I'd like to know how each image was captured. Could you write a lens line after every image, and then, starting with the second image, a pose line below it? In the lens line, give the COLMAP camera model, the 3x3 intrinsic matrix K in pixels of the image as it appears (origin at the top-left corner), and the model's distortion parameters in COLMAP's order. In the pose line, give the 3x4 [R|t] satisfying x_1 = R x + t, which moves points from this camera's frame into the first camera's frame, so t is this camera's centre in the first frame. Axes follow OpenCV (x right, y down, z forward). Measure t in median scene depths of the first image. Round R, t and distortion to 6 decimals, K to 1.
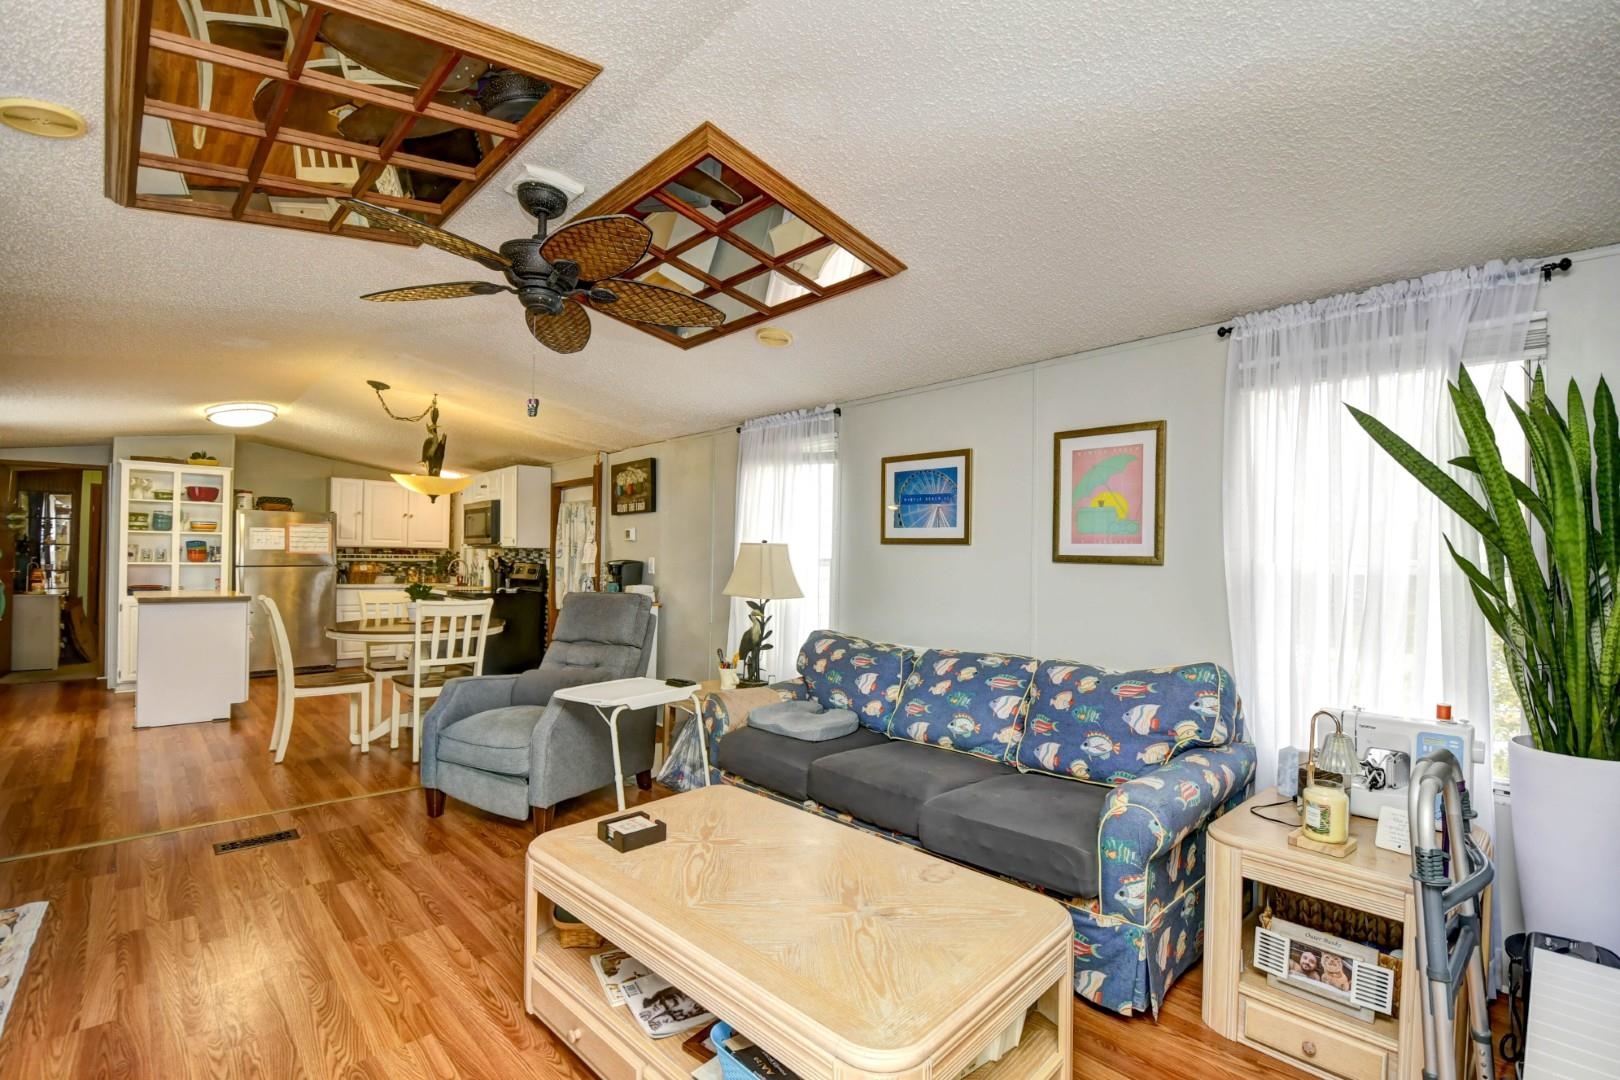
lens RADIAL K [[733.0, 0, 820.6], [0, 733.0, 551.2], [0, 0, 1]] dist [0.015030, -0.022766]
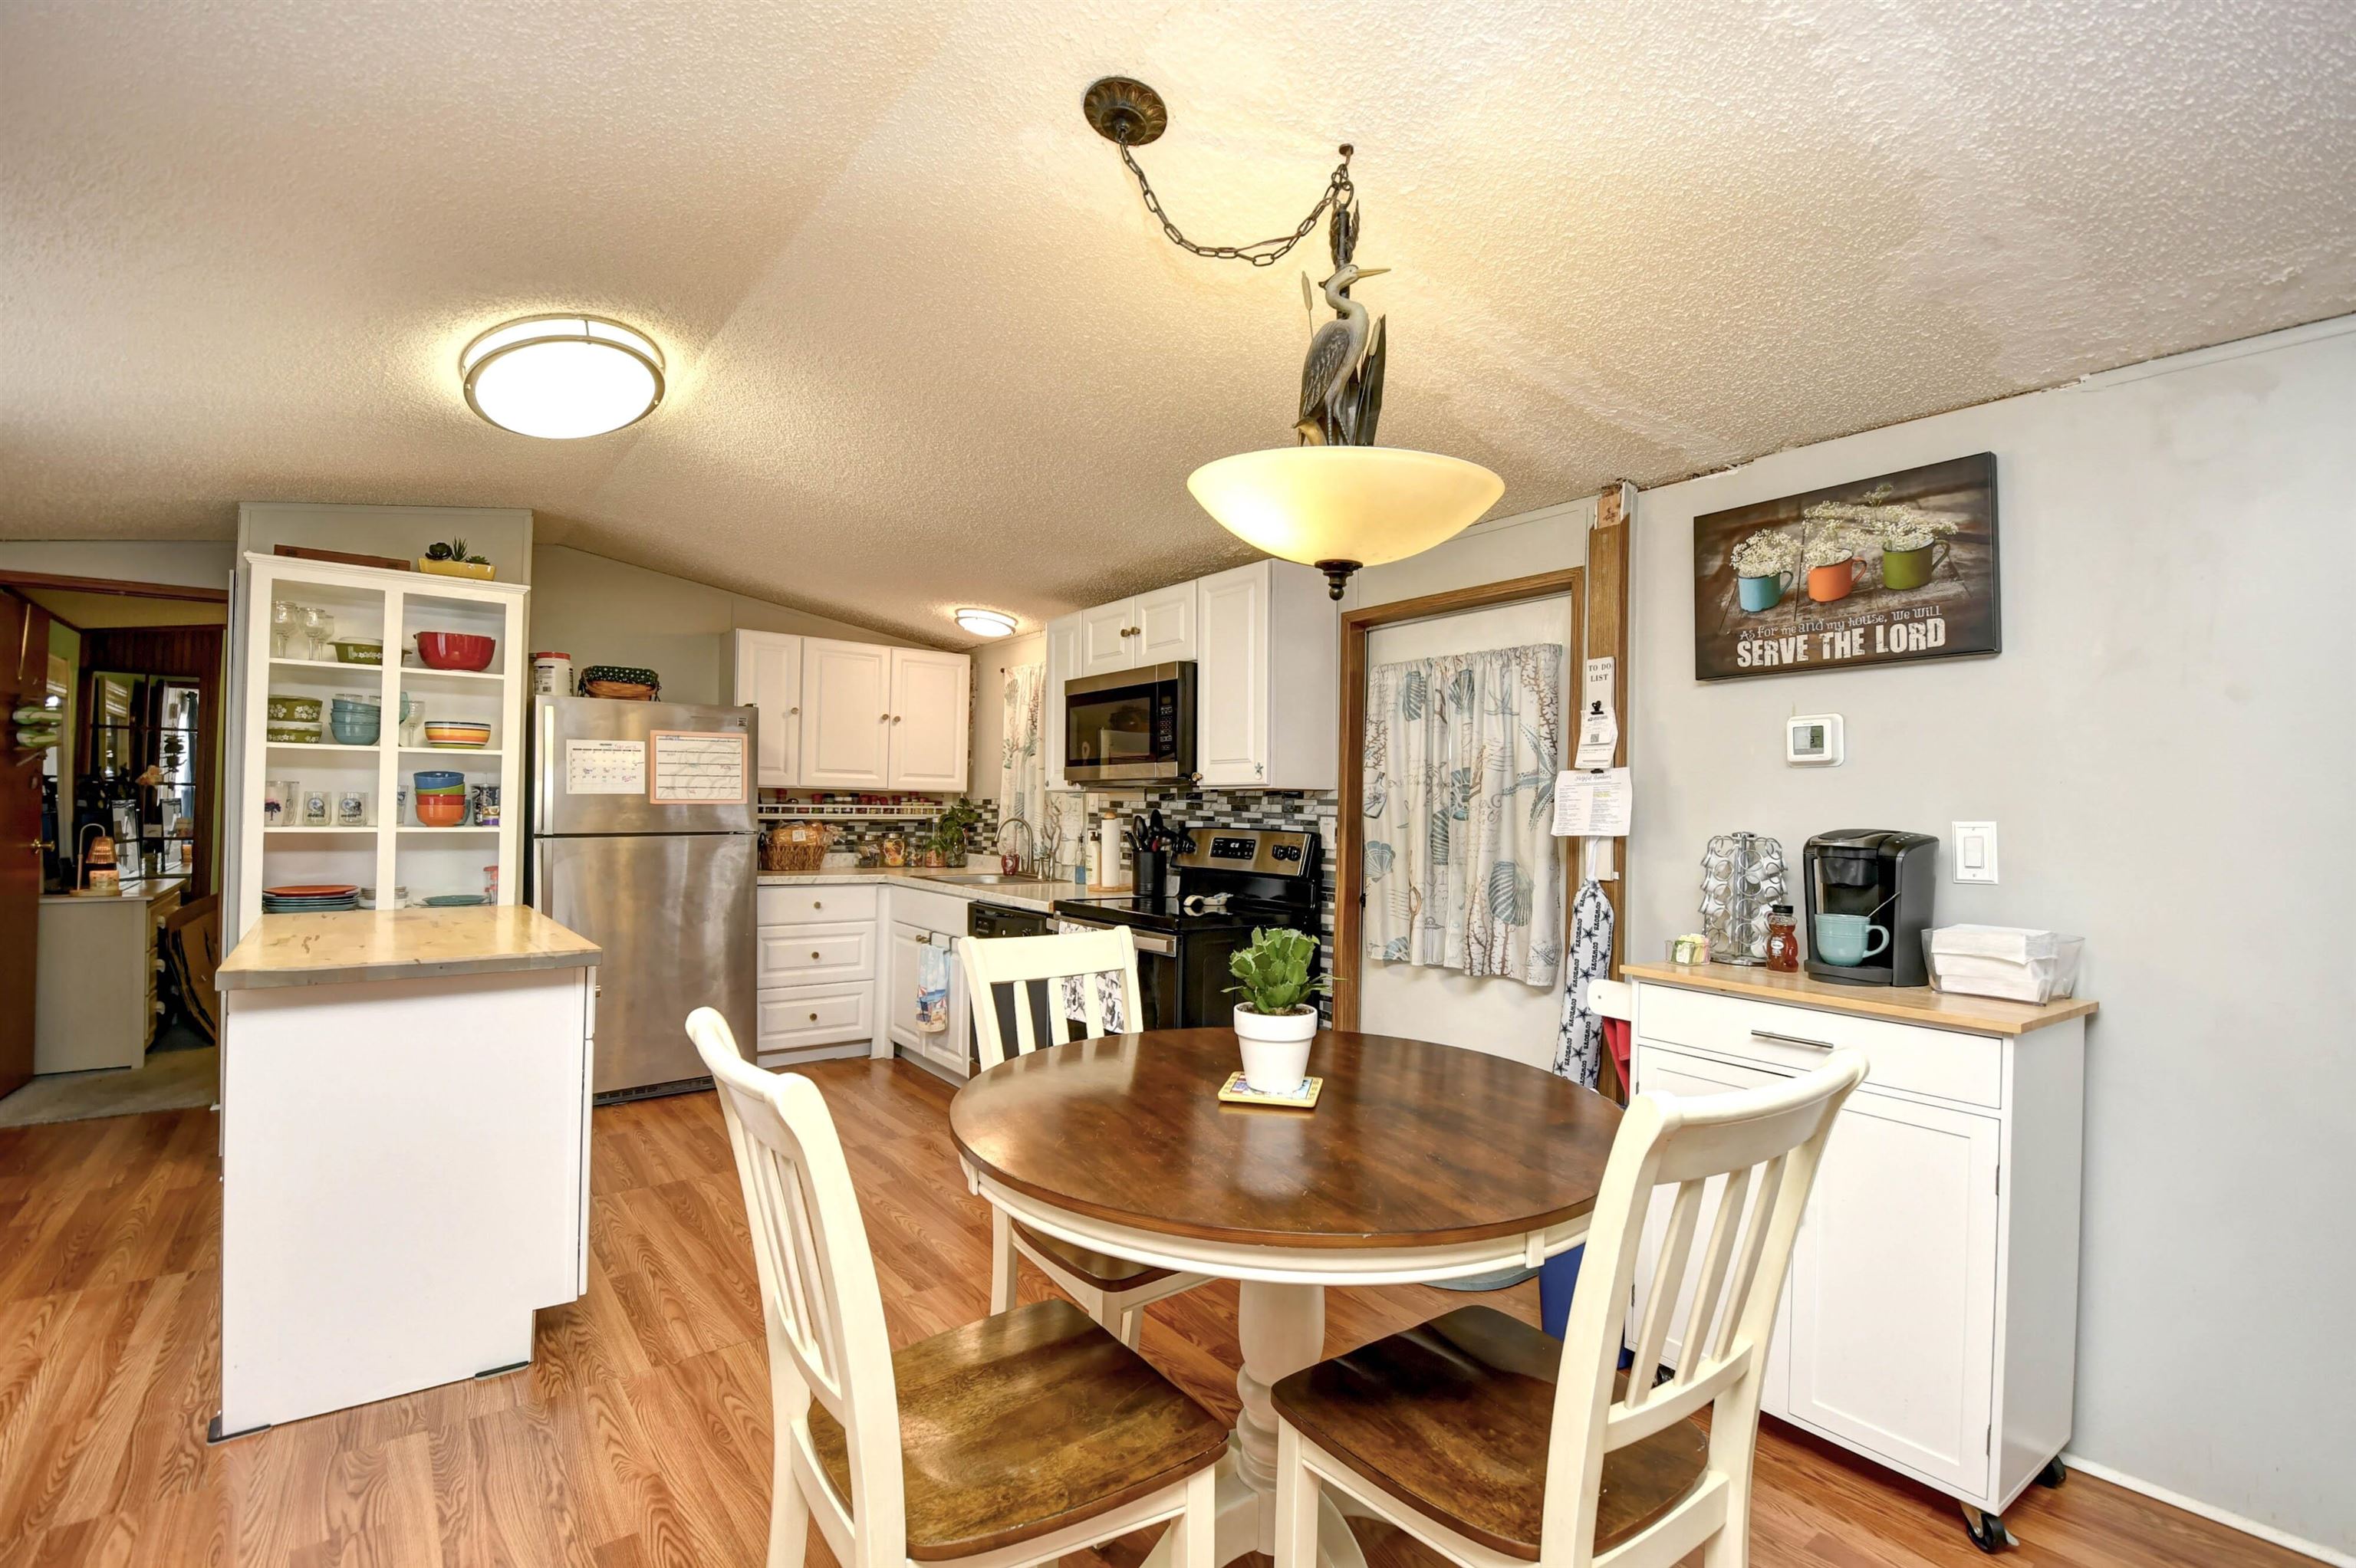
lens RADIAL K [[1048.3, 0, 1197.5], [0, 1048.3, 793.0], [0, 0, 1]] dist [0.000439, -0.013225]
pose [[0.995624, -0.000557, -0.093450, -0.400401], [0.000076, 0.999987, -0.005155, 0.000221], [0.093452, 0.005125, 0.995611, 0.485579]]
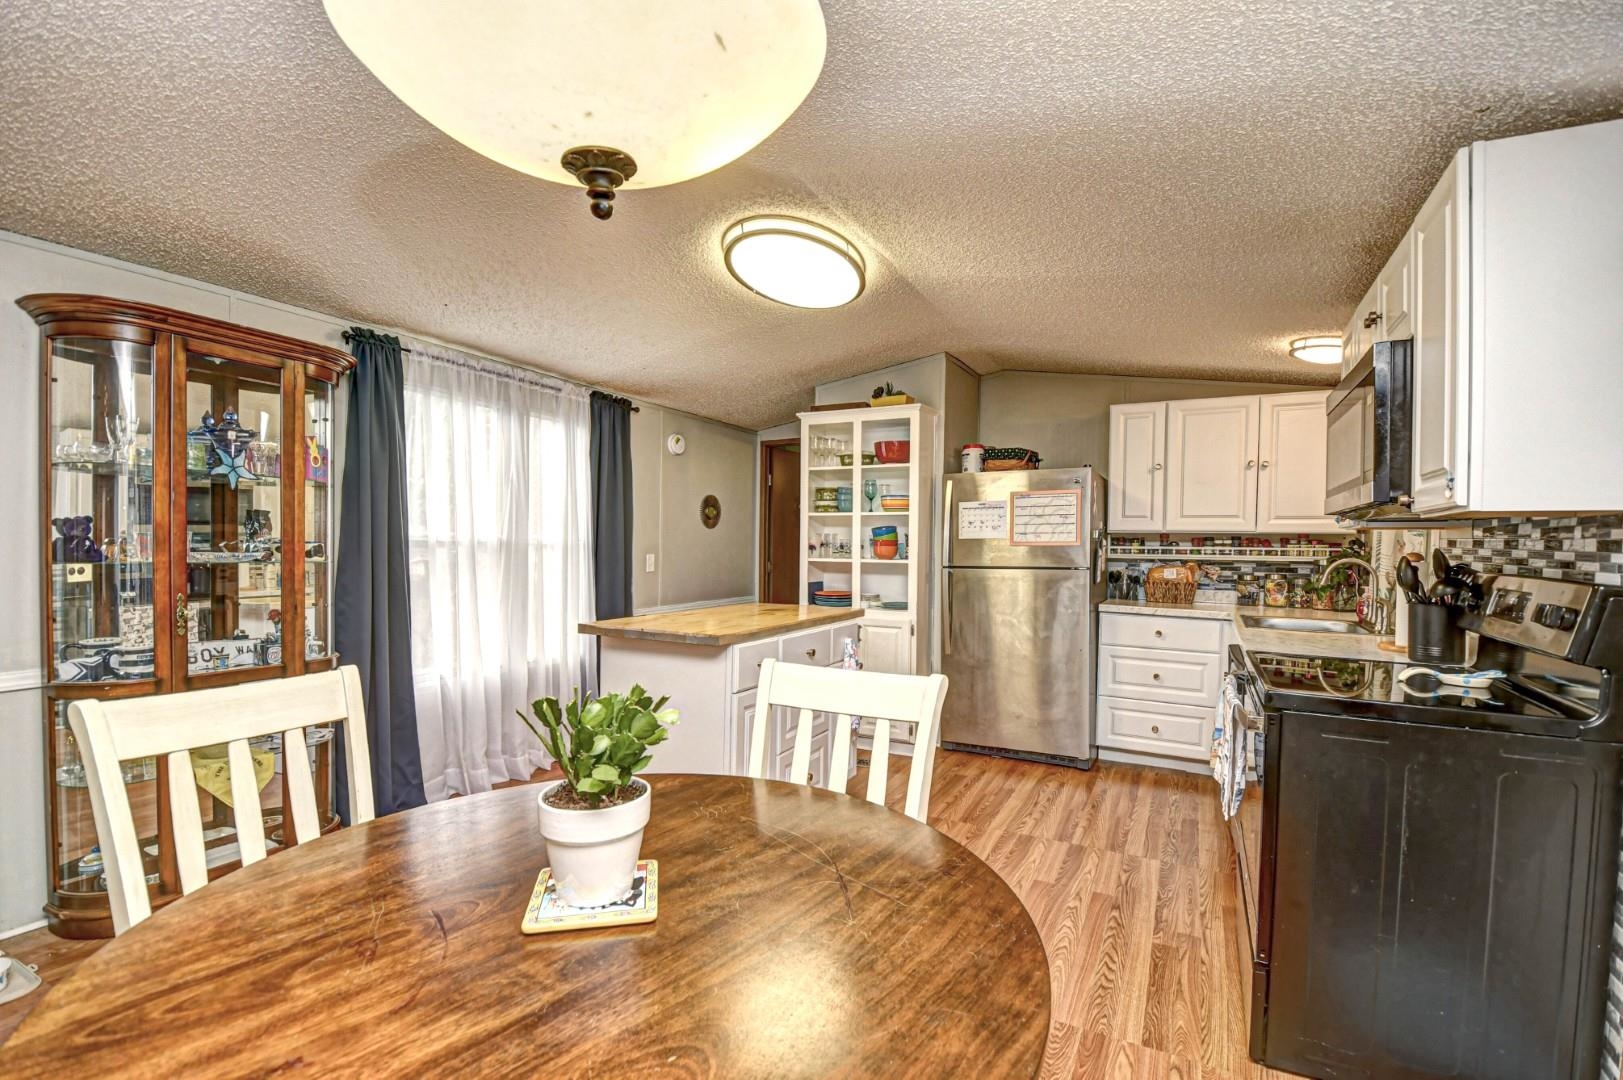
lens RADIAL K [[727.7, 0, 812.0], [0, 727.7, 560.3], [0, 0, 1]] dist [-0.001310, -0.000052]
pose [[0.316490, 0.013176, -0.948504, -0.266367], [0.003103, 0.999884, 0.014925, 0.006285], [0.948591, -0.007667, 0.316413, 0.739602]]
